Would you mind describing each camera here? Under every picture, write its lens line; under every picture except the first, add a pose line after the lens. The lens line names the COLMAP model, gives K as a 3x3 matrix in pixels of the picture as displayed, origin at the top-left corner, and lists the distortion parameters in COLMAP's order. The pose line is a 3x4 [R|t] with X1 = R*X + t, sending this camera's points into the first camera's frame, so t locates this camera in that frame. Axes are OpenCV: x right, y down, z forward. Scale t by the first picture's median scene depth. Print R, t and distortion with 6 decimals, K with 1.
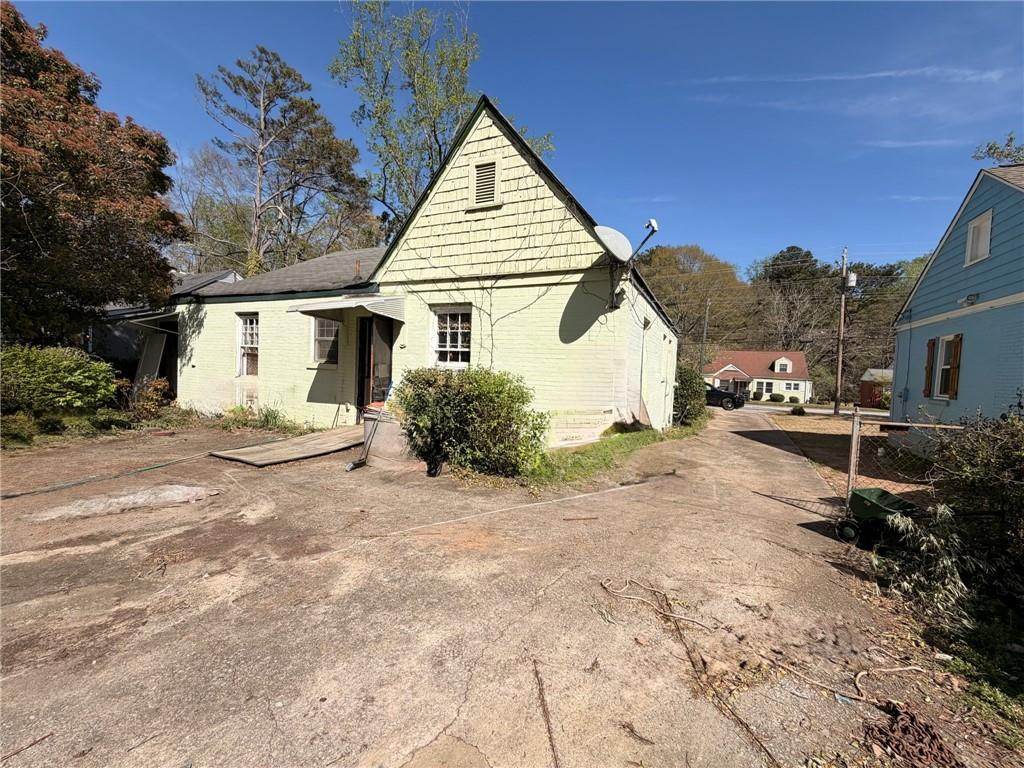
lens RADIAL K [[412.2, 0, 507.1], [0, 412.2, 383.3], [0, 0, 1]] dist [-0.000376, -0.000153]
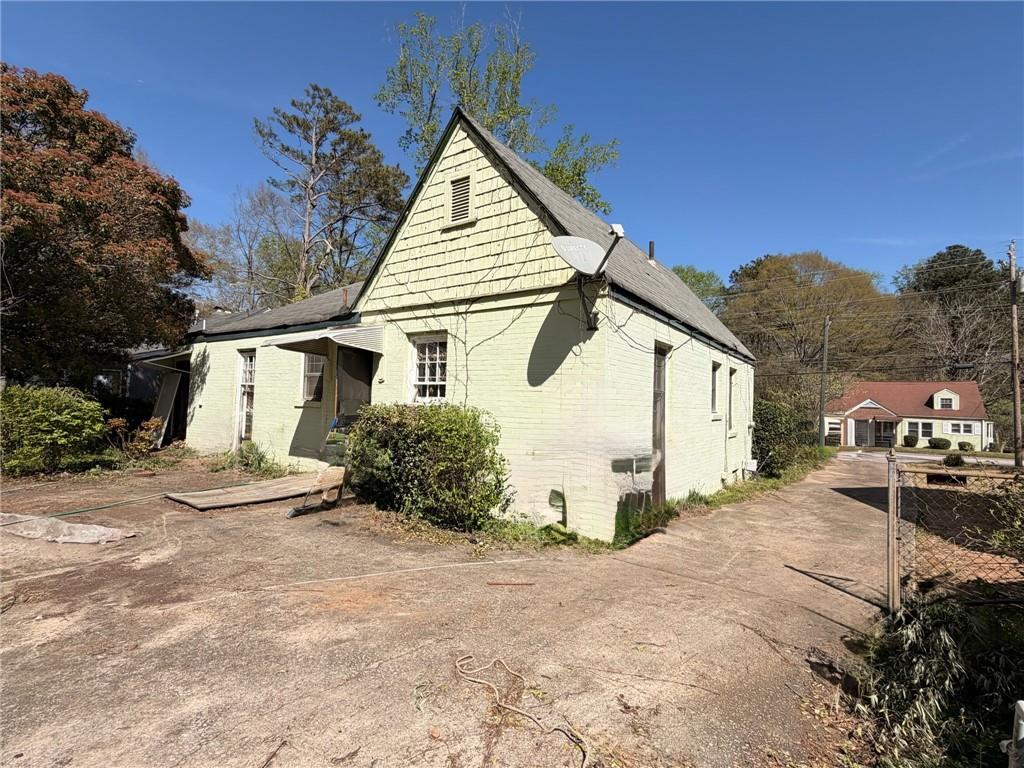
lens RADIAL K [[481.4, 0, 512.0], [0, 481.4, 384.0], [0, 0, 1]] dist [0.001010, -0.000199]
pose [[0.985470, -0.016714, -0.169025, 0.210678], [0.002002, 0.996221, -0.086836, 0.009581], [0.169838, 0.085236, 0.981779, 0.015341]]
